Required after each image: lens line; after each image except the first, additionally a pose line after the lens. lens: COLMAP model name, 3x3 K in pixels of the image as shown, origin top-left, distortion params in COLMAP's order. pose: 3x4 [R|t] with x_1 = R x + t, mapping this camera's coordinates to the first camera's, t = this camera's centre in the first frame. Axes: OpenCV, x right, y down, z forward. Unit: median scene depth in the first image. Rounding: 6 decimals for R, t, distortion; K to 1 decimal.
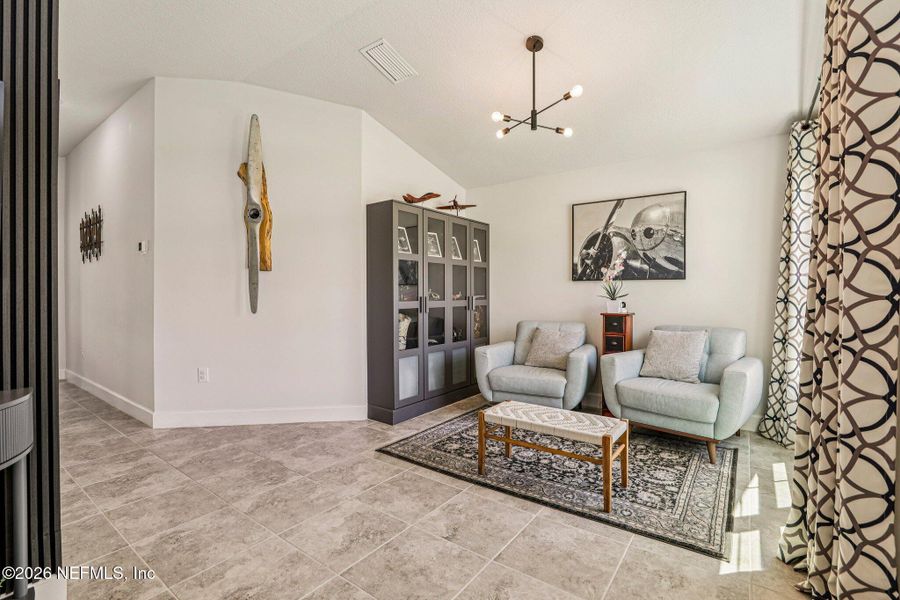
lens RADIAL K [[411.2, 0, 452.1], [0, 411.2, 296.8], [0, 0, 1]] dist [-0.036172, 0.009289]
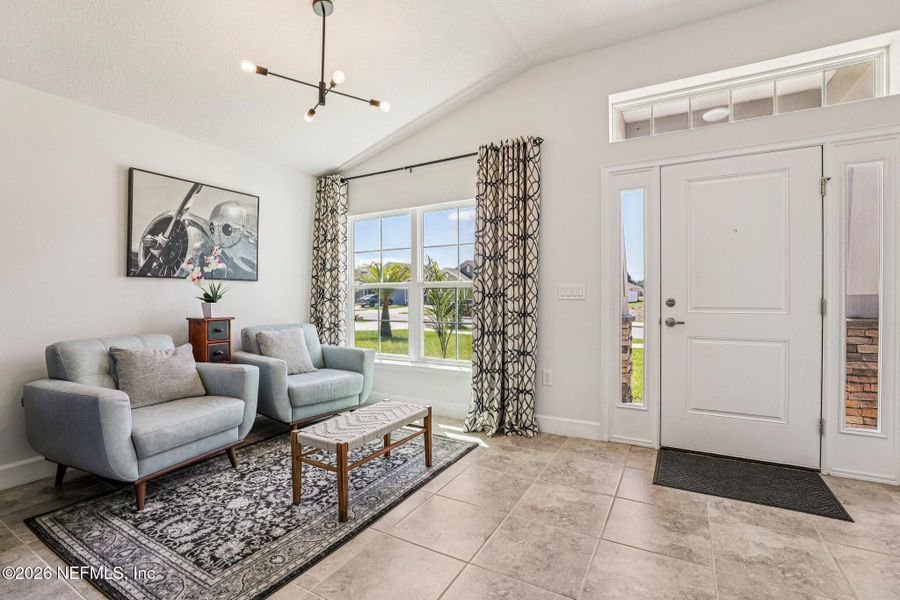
lens RADIAL K [[411.2, 0, 449.6], [0, 411.2, 298.7], [0, 0, 1]] dist [-0.036172, 0.009289]
pose [[-0.105859, -0.006860, 0.994358, -0.634752], [0.011844, 0.999897, 0.008159, -0.000663], [-0.994311, 0.012641, -0.105767, 0.761490]]
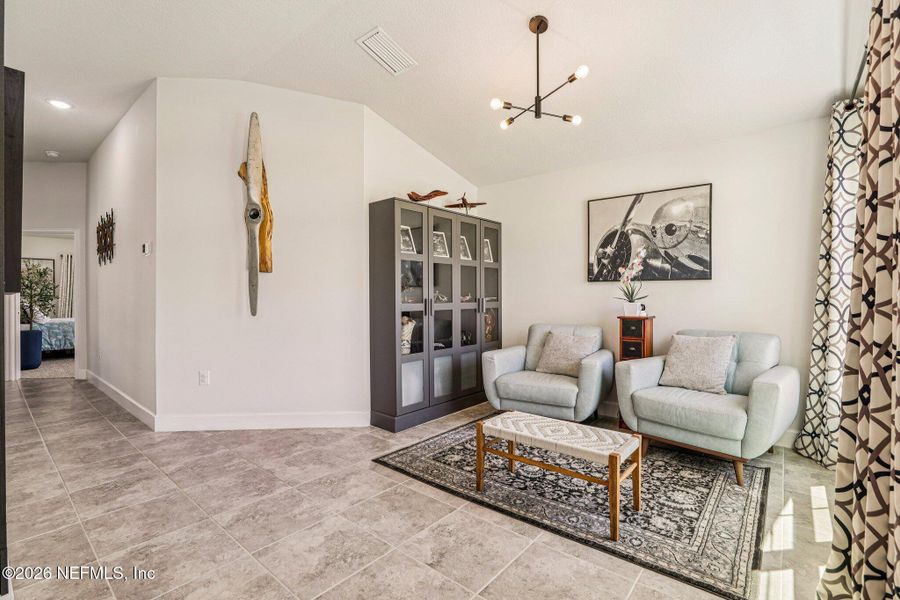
lens RADIAL K [[411.2, 0, 451.7], [0, 411.2, 298.1], [0, 0, 1]] dist [-0.036172, 0.009289]
pose [[0.998059, -0.000553, -0.062276, 0.057349], [0.000447, 0.999998, -0.001727, 0.000156], [0.062277, 0.001695, 0.998057, 0.063233]]
